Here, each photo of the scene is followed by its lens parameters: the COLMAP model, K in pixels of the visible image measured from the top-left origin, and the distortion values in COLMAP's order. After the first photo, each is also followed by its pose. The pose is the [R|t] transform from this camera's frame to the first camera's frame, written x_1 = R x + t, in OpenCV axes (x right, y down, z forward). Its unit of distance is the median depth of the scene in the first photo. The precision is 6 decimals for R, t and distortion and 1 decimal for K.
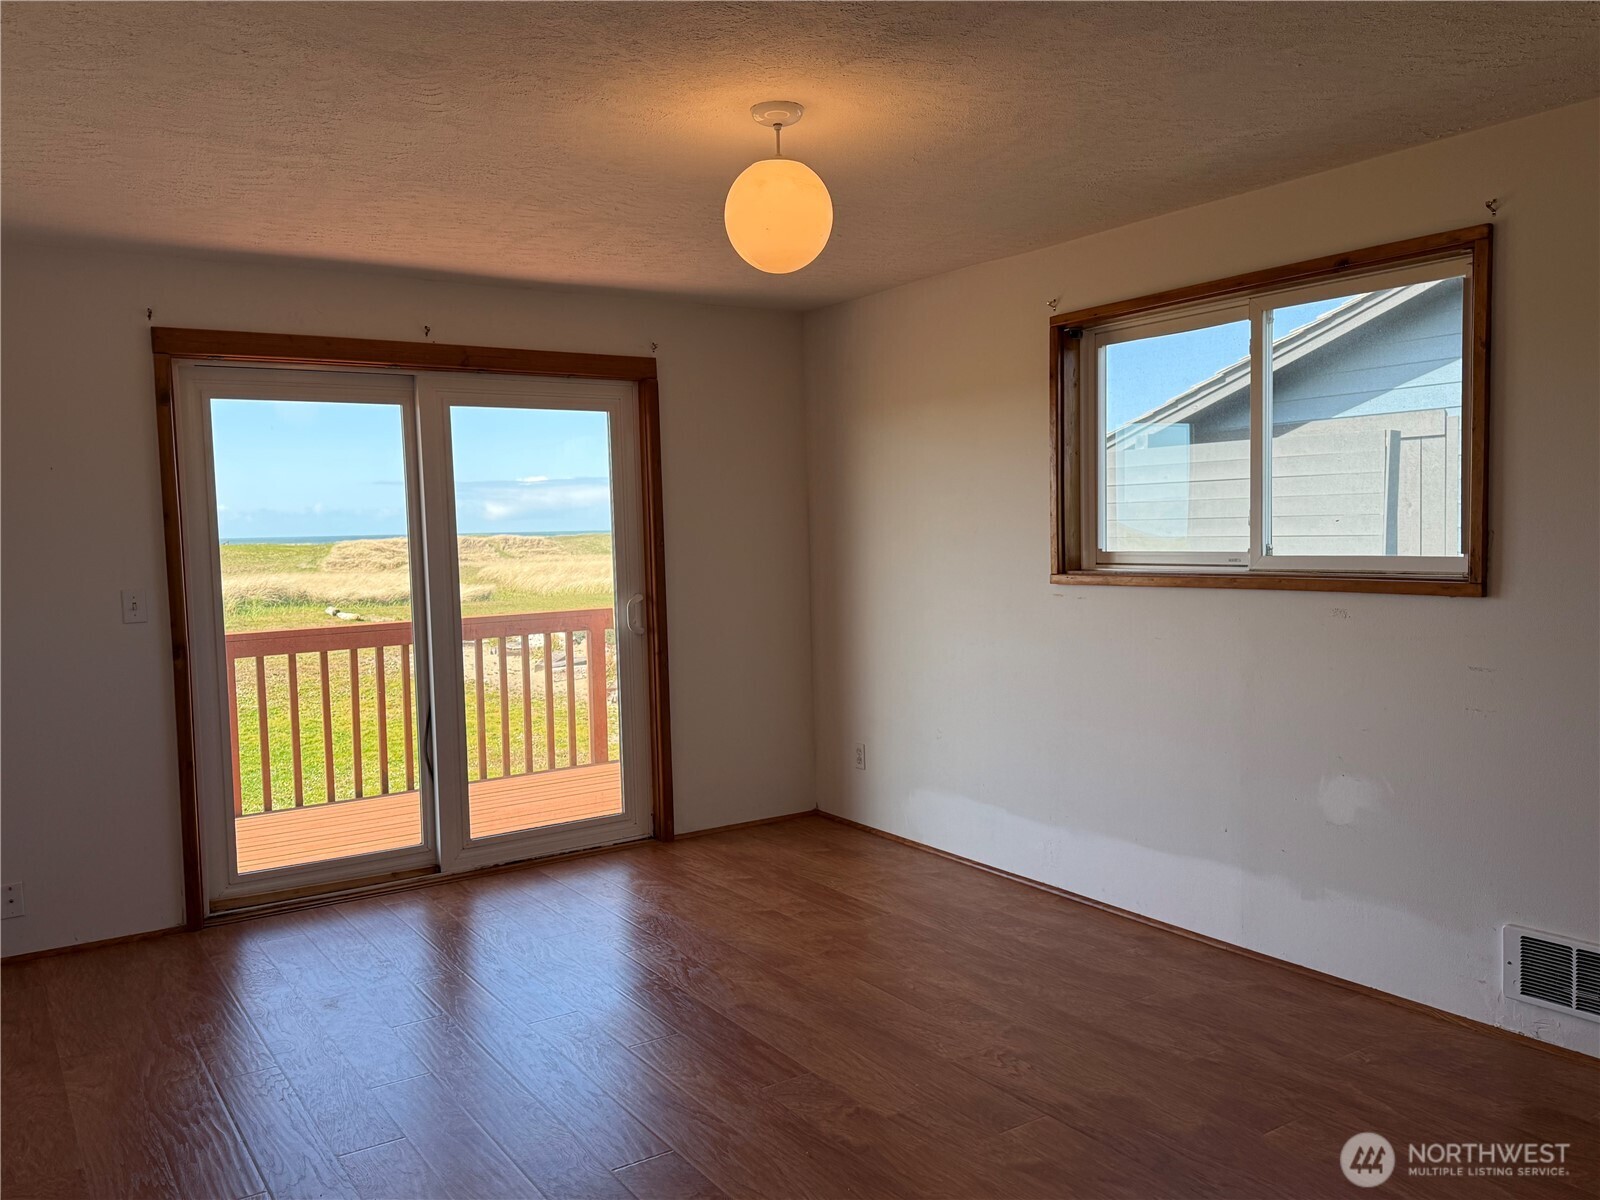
lens RADIAL K [[1269.1, 0, 805.4], [0, 1269.1, 604.0], [0, 0, 1]] dist [0.001249, -0.011831]
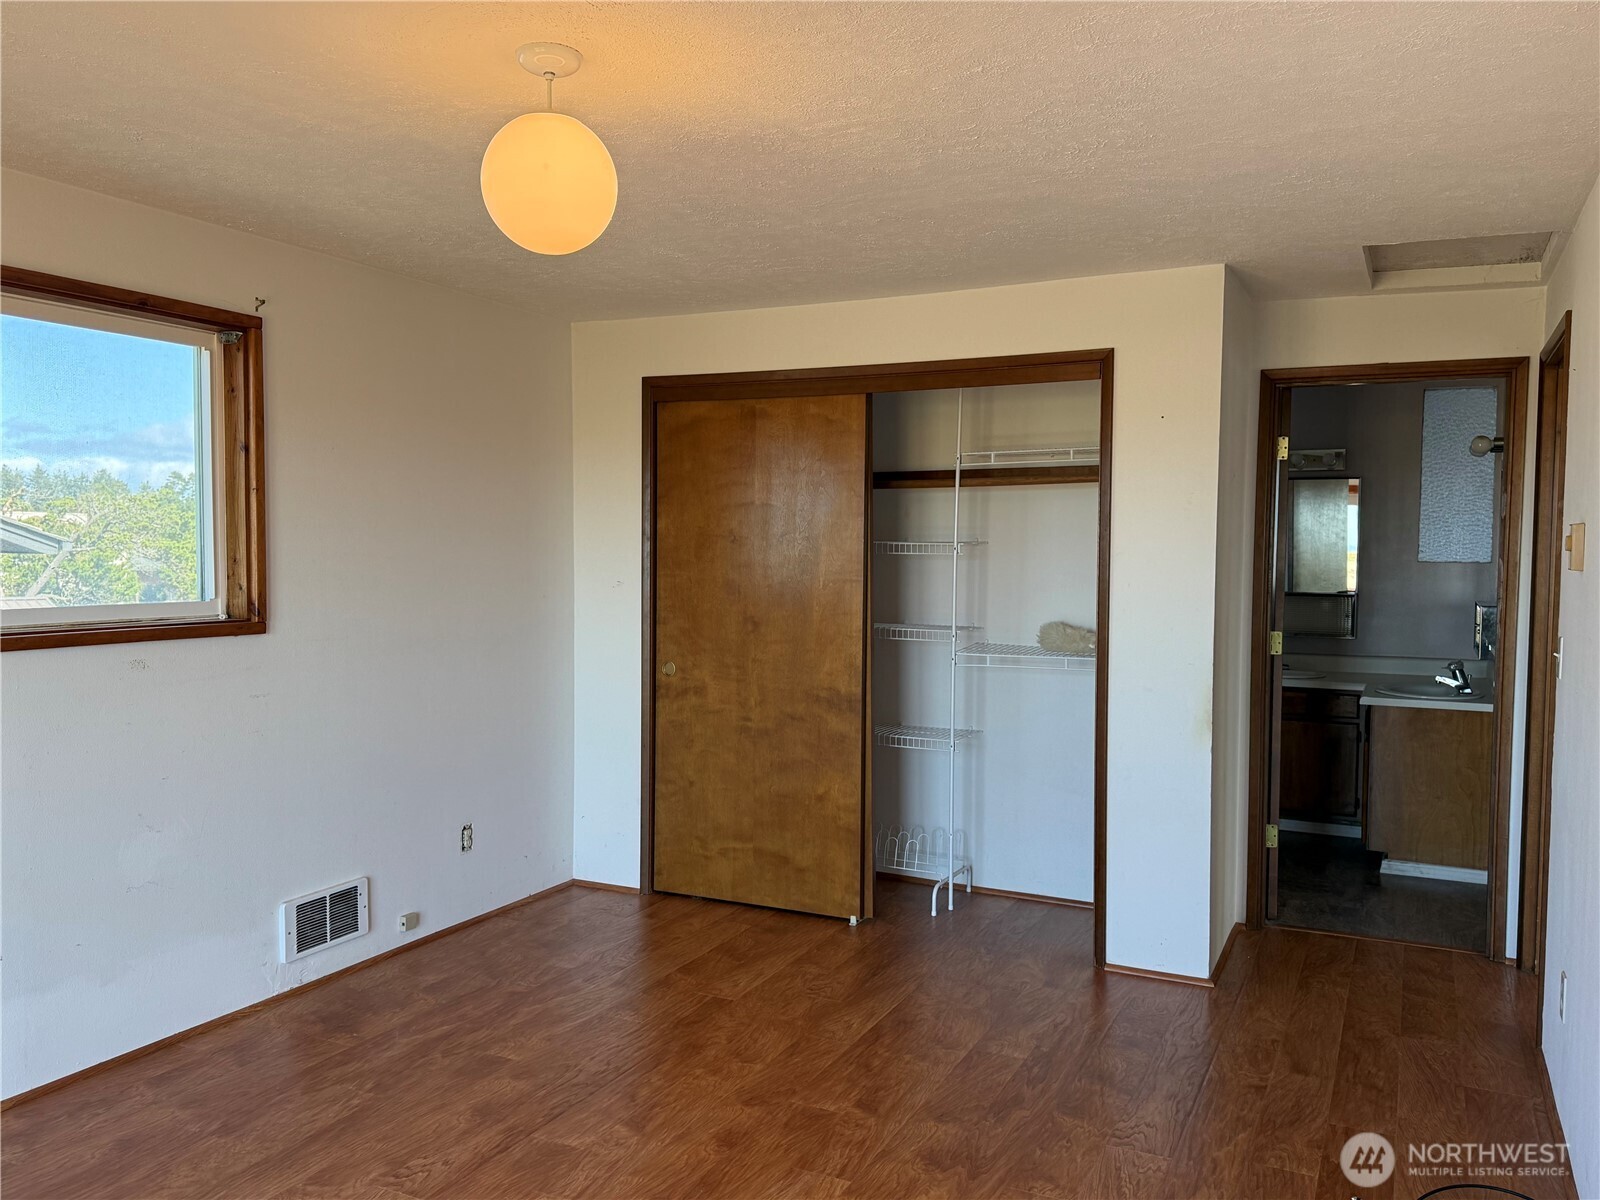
lens RADIAL K [[1269.1, 0, 809.6], [0, 1269.1, 595.9], [0, 0, 1]] dist [0.001249, -0.011831]
pose [[-0.502073, -0.022794, 0.864525, -0.729723], [0.056369, 0.996664, 0.059014, -0.080348], [-0.862986, 0.078362, -0.499113, 1.144596]]
